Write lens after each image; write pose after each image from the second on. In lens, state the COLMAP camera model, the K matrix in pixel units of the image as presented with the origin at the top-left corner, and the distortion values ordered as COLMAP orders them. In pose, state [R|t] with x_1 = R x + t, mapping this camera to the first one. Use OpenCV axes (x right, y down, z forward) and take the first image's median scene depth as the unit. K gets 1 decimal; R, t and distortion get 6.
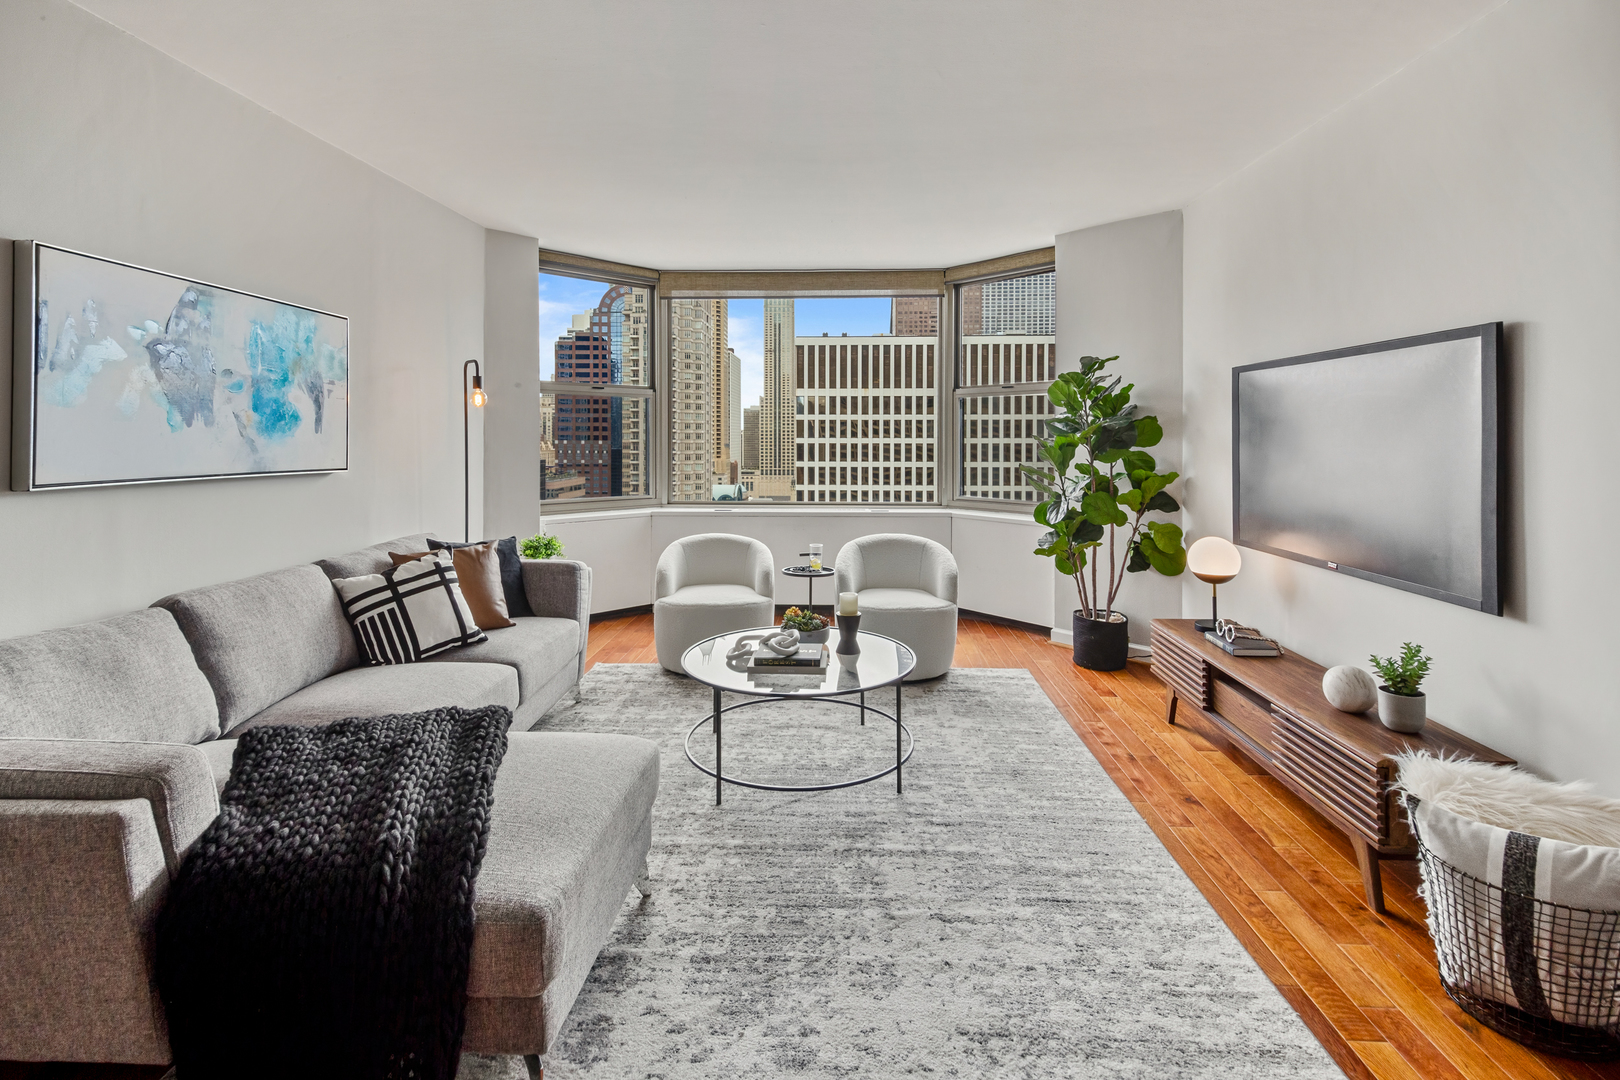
lens RADIAL K [[739.9, 0, 812.3], [0, 739.9, 435.6], [0, 0, 1]] dist [0.015098, -0.011592]
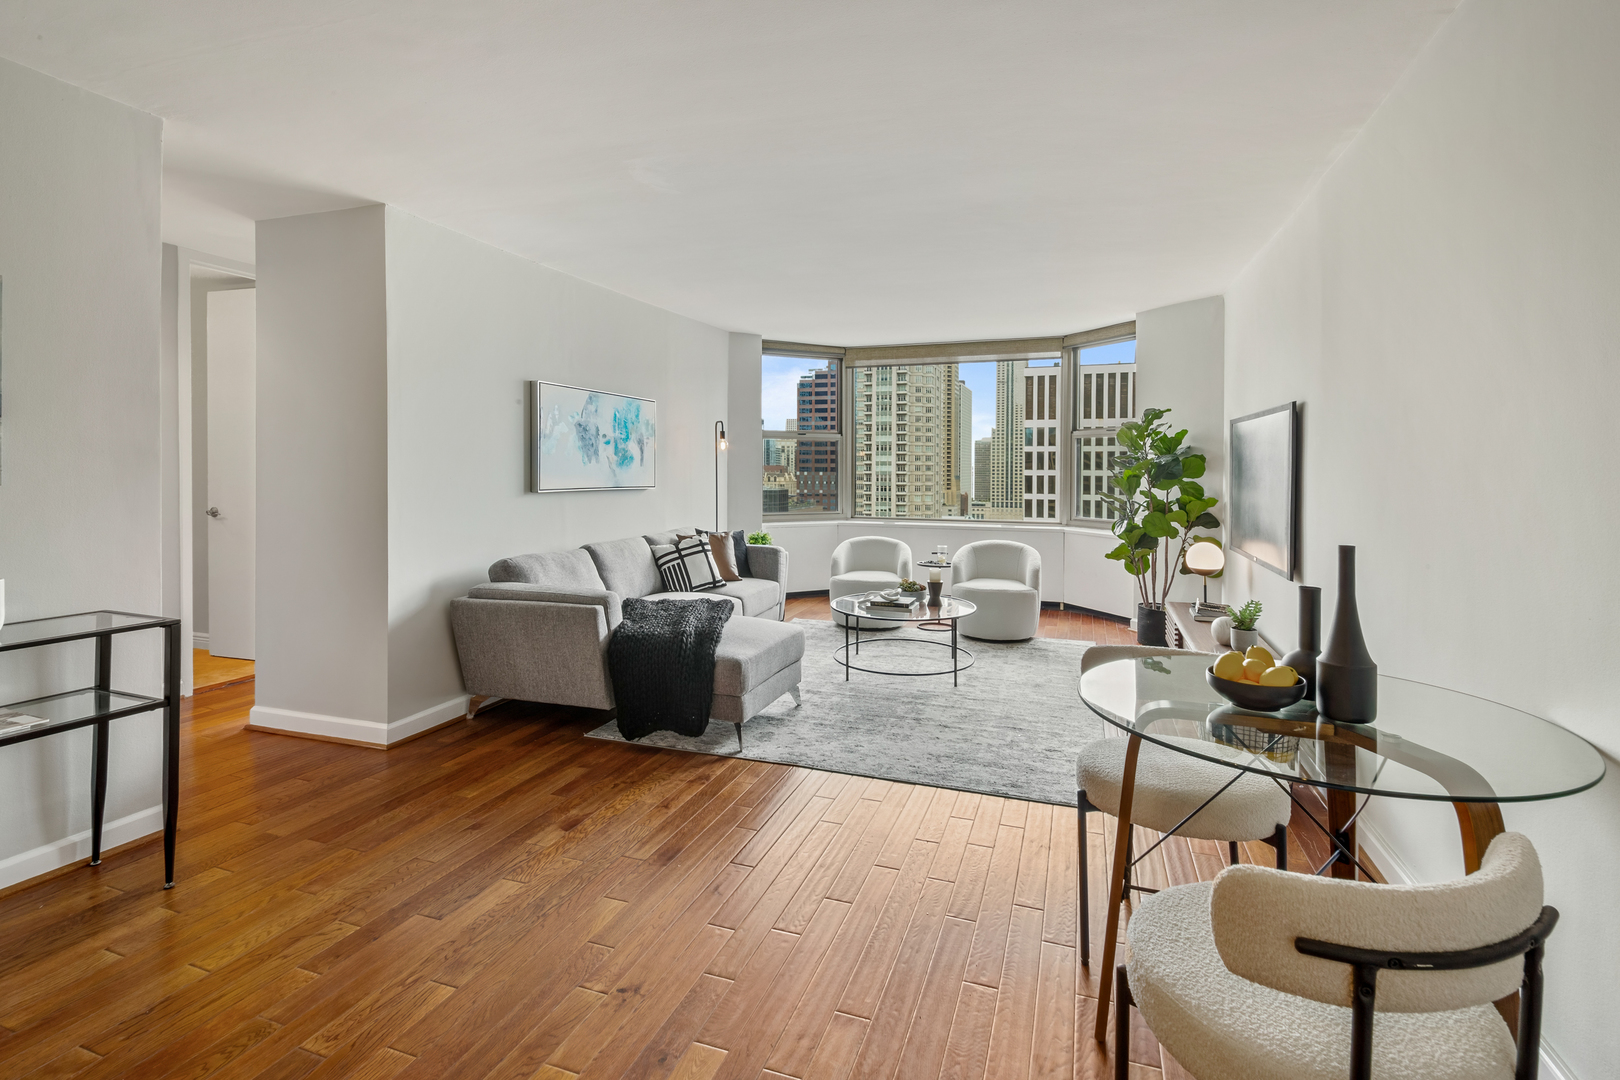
lens RADIAL K [[739.9, 0, 817.7], [0, 739.9, 476.8], [0, 0, 1]] dist [0.015098, -0.011592]
pose [[0.954453, 0.006667, -0.298286, 0.281449], [-0.002993, 0.999914, 0.012771, -0.002344], [0.298345, -0.011296, 0.954391, -0.588000]]
